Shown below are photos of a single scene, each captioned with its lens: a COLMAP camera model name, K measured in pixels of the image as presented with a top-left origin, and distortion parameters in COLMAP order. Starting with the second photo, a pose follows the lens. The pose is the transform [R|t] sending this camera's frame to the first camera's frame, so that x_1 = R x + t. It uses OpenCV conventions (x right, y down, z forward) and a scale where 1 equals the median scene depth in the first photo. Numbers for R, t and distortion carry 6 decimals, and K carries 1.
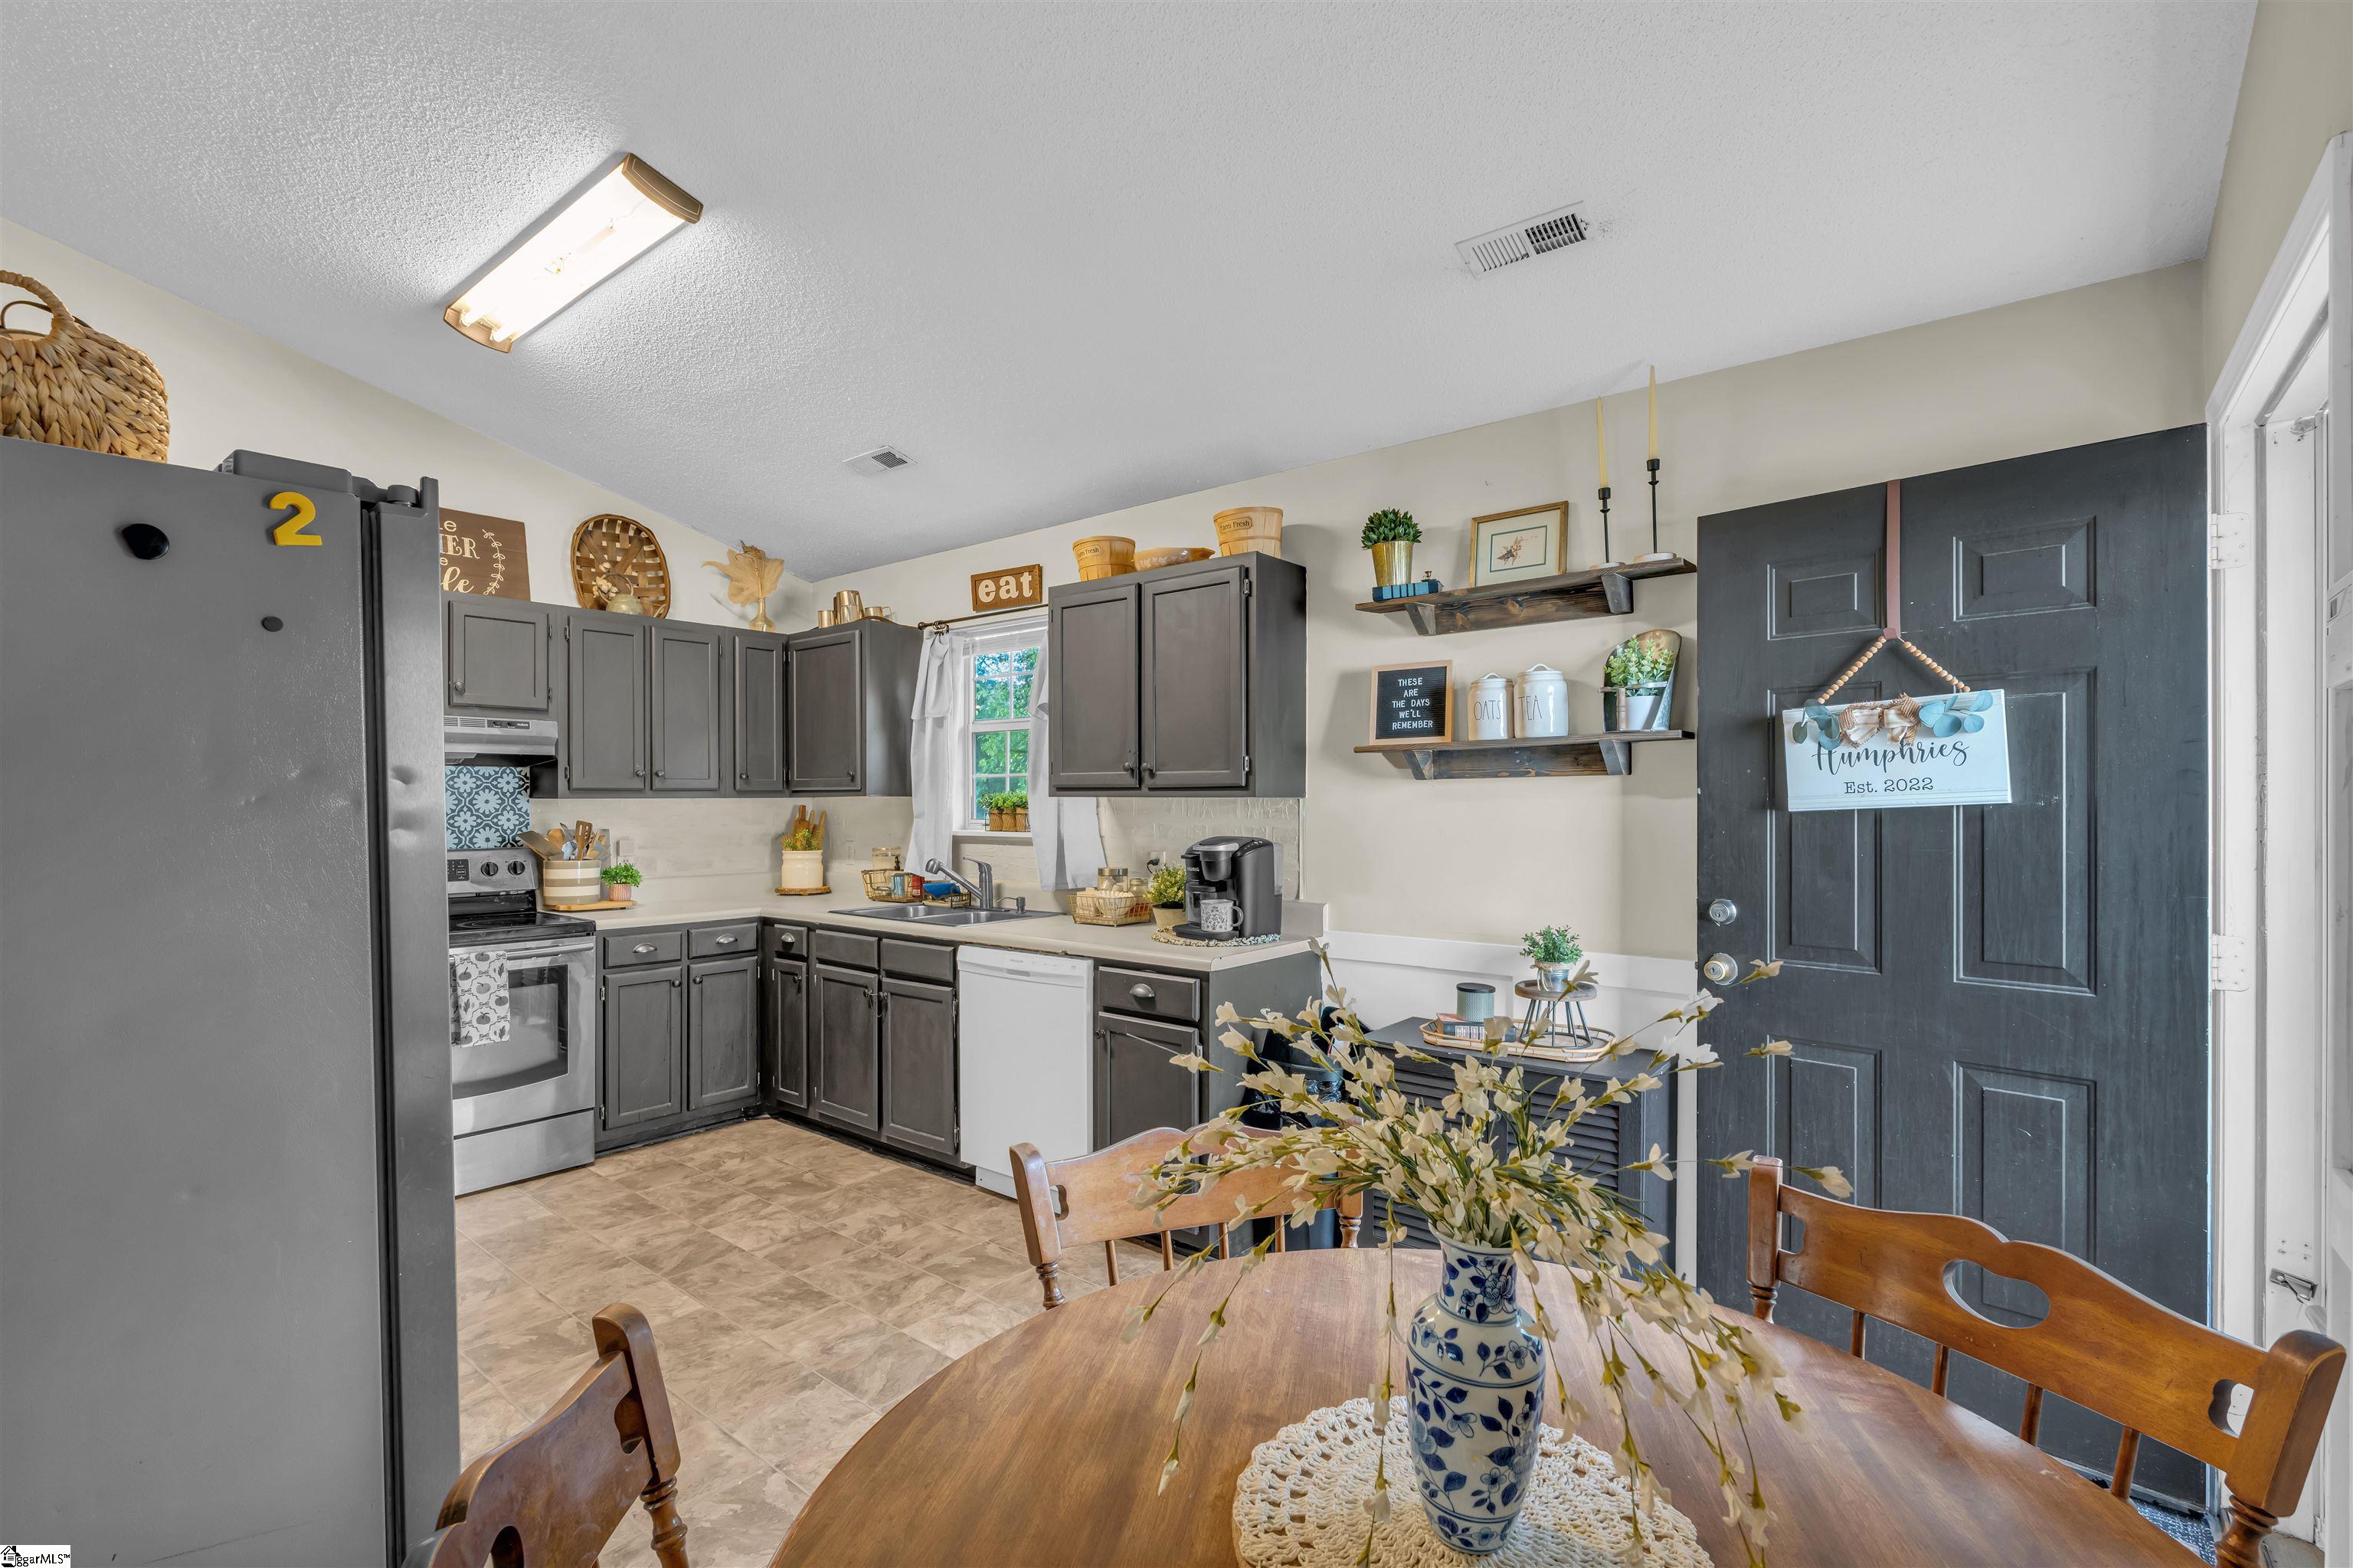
lens RADIAL K [[1043.2, 0, 1167.6], [0, 1043.2, 793.1], [0, 0, 1]] dist [-0.000004, 0.000025]
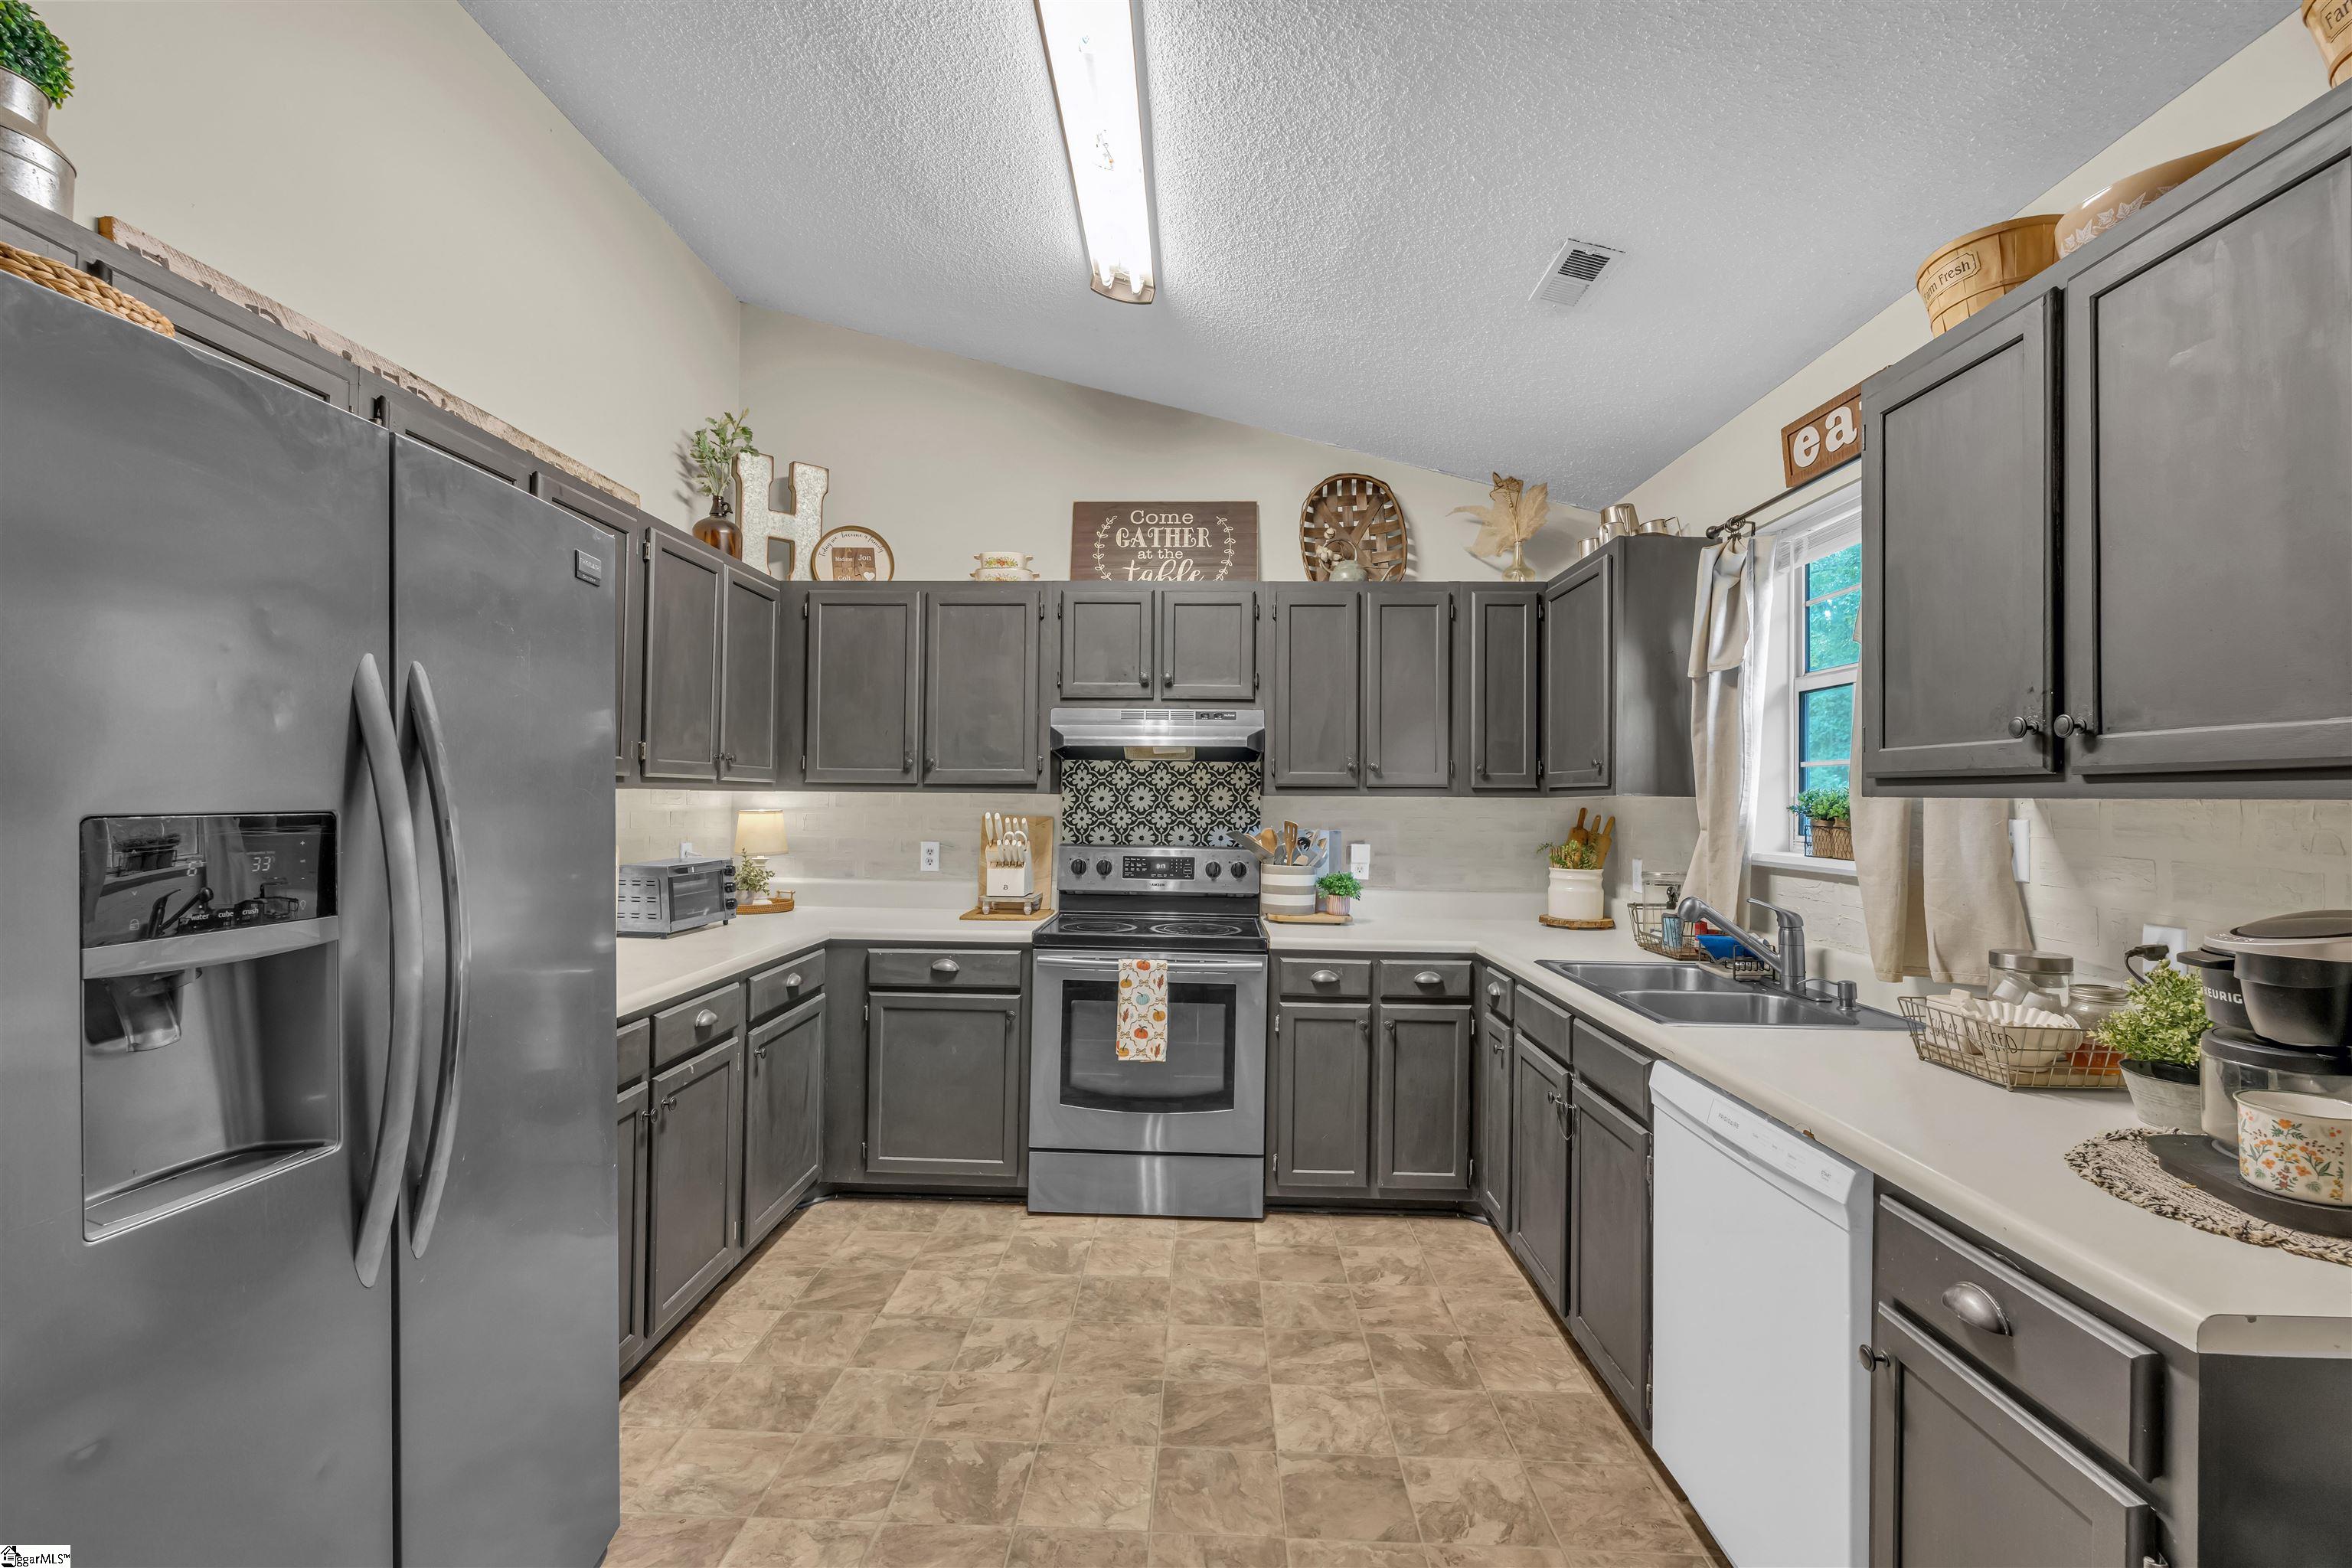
lens RADIAL K [[1014.1, 0, 1176.0], [0, 1014.1, 784.0], [0, 0, 1]] dist [-0.014465, 0.000094]
pose [[0.607610, -0.003015, -0.794230, 0.064656], [-0.006812, 0.999936, -0.009008, 0.003534], [0.794206, 0.010884, 0.607551, 0.403660]]
